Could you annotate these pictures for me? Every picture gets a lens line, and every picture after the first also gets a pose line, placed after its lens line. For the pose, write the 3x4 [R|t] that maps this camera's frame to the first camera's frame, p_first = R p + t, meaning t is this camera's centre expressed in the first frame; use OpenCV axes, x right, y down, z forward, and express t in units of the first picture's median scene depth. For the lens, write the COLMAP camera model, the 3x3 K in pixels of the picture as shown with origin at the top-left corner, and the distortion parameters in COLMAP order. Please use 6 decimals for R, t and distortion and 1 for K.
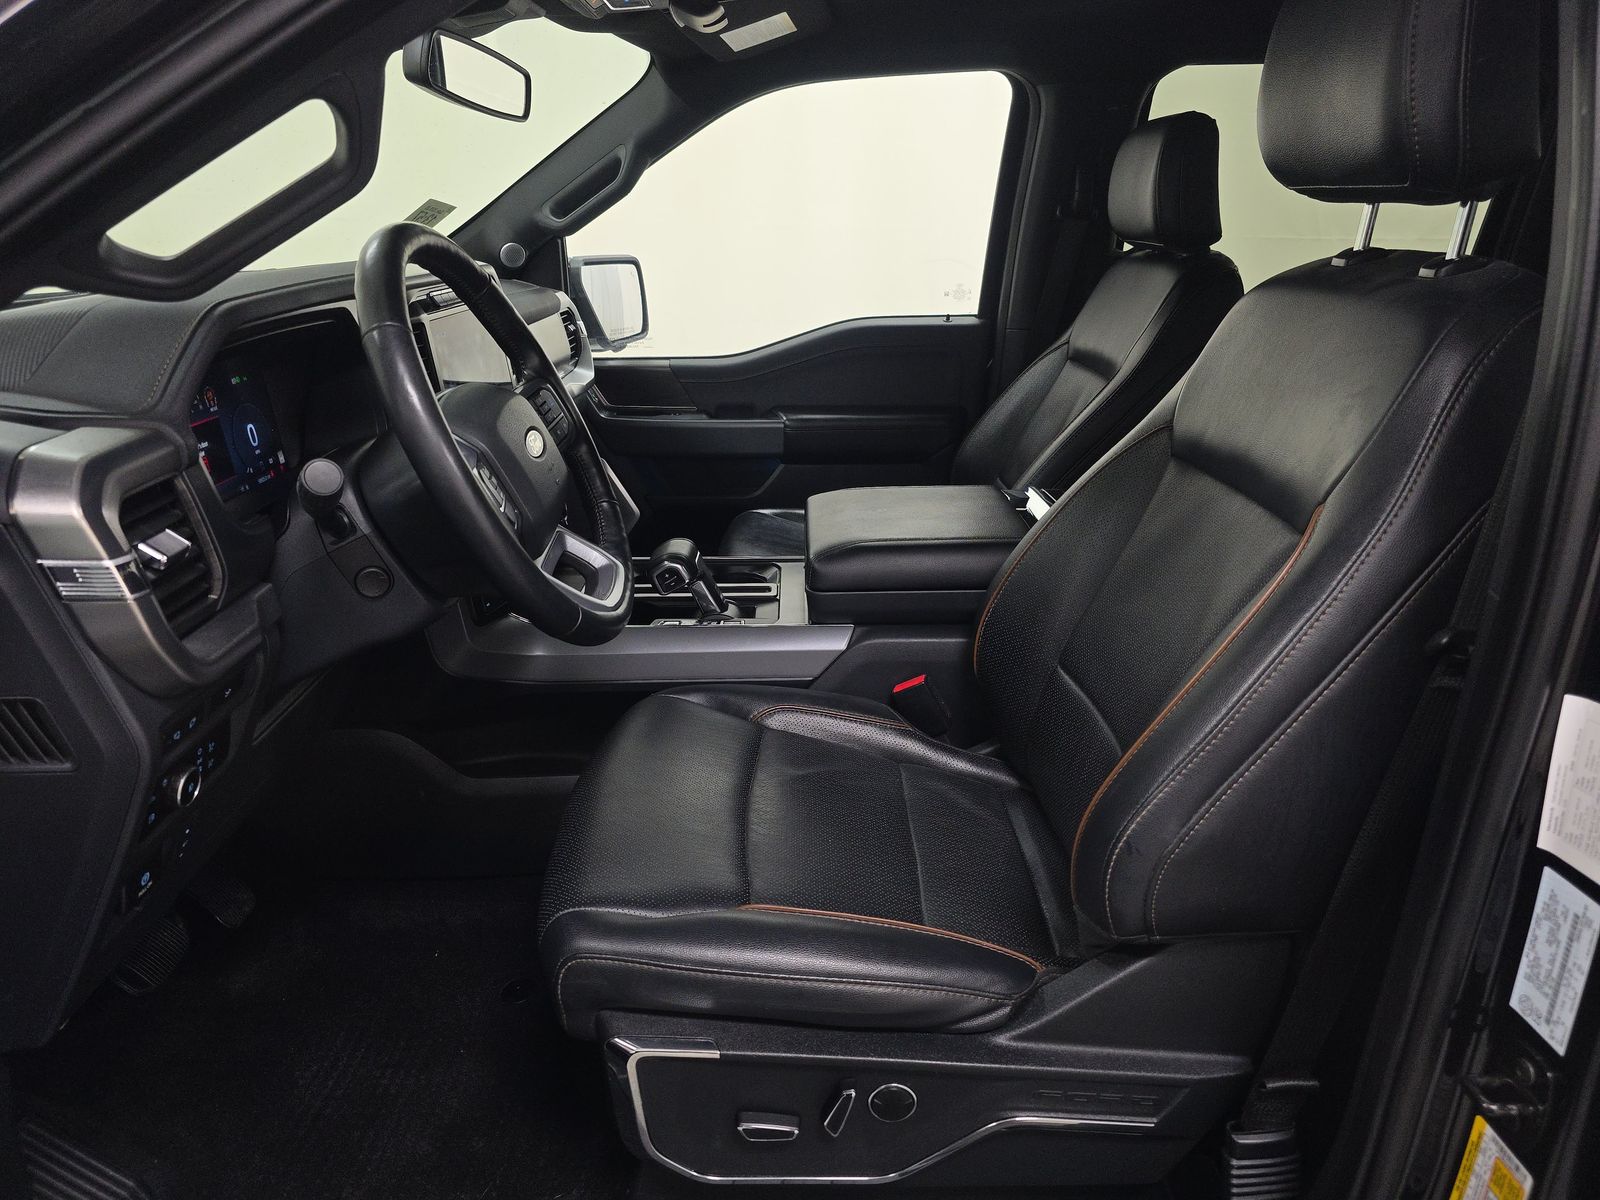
lens RADIAL K [[1008.2, 0, 800.0], [0, 1008.2, 600.0], [0, 0, 1]] dist [0.004536, -0.013259]
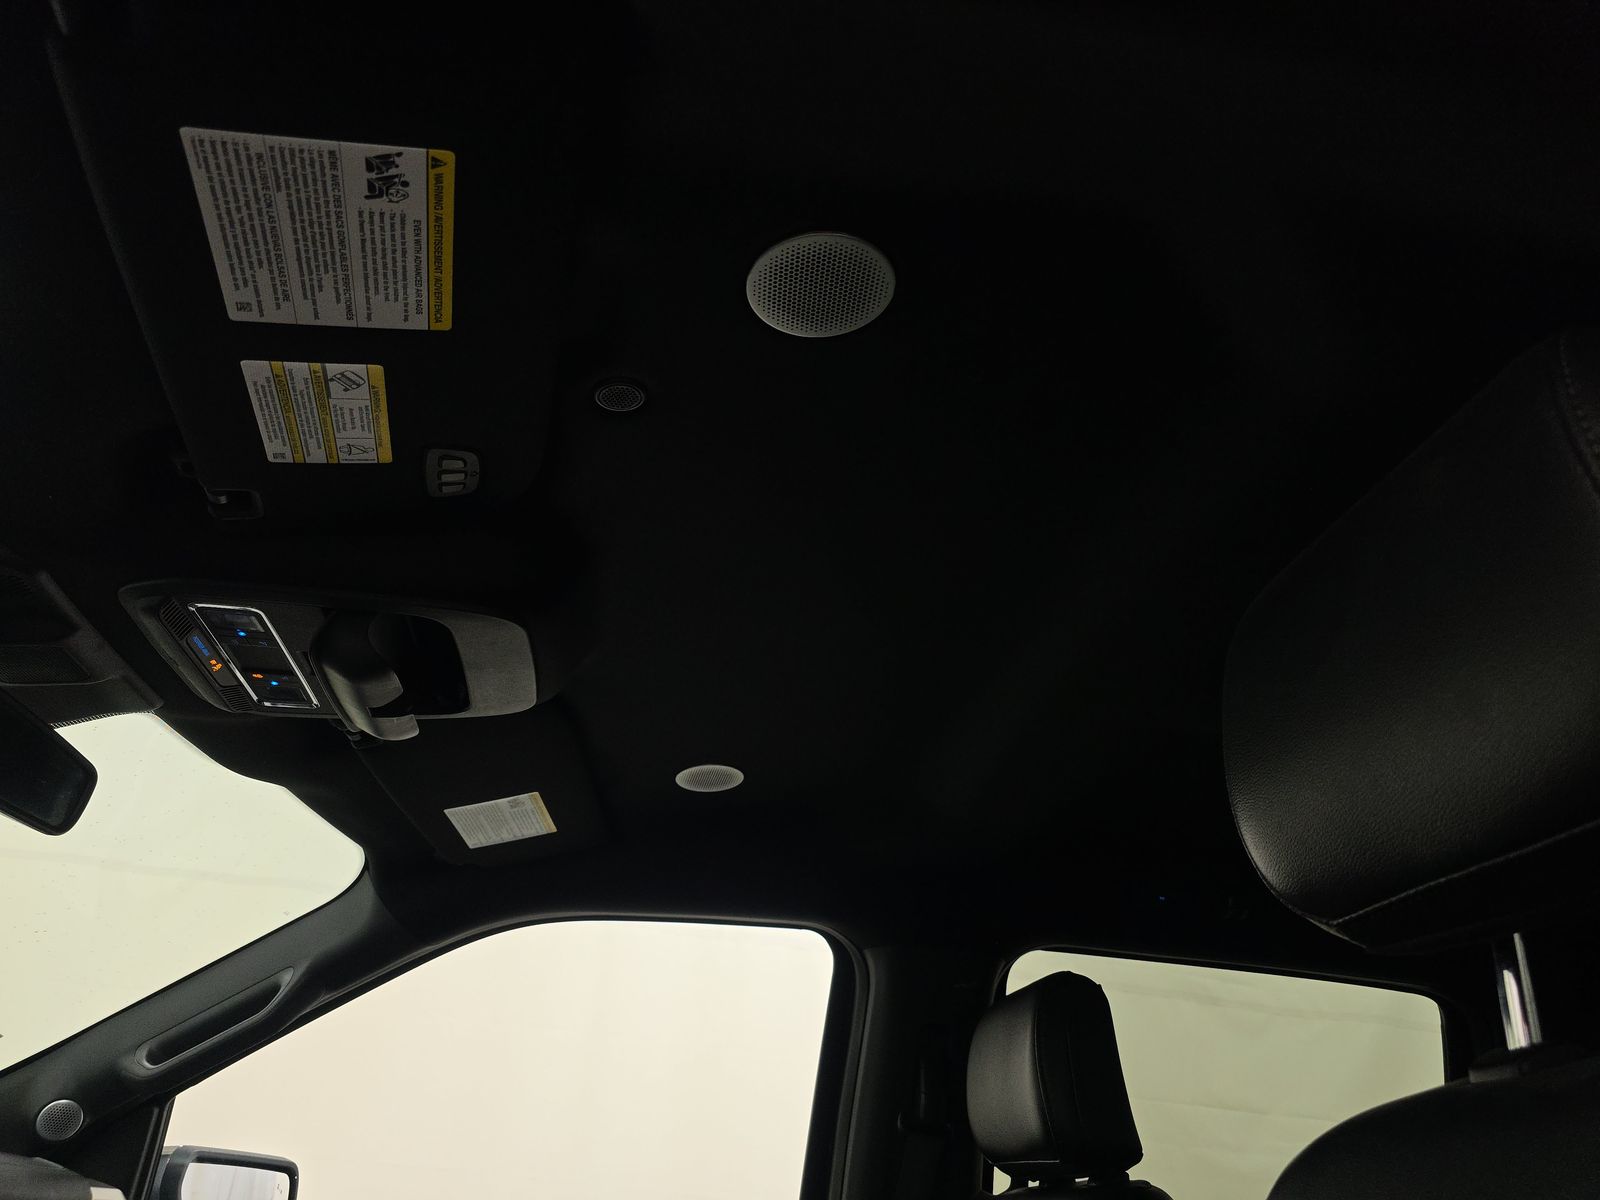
lens RADIAL K [[1008.2, 0, 800.0], [0, 1008.2, 600.0], [0, 0, 1]] dist [0.004536, -0.013259]
pose [[0.986521, 0.129250, 0.100350, 0.070393], [-0.001373, 0.619775, -0.784778, -0.056586], [-0.163627, 0.774062, 0.611599, 0.307358]]
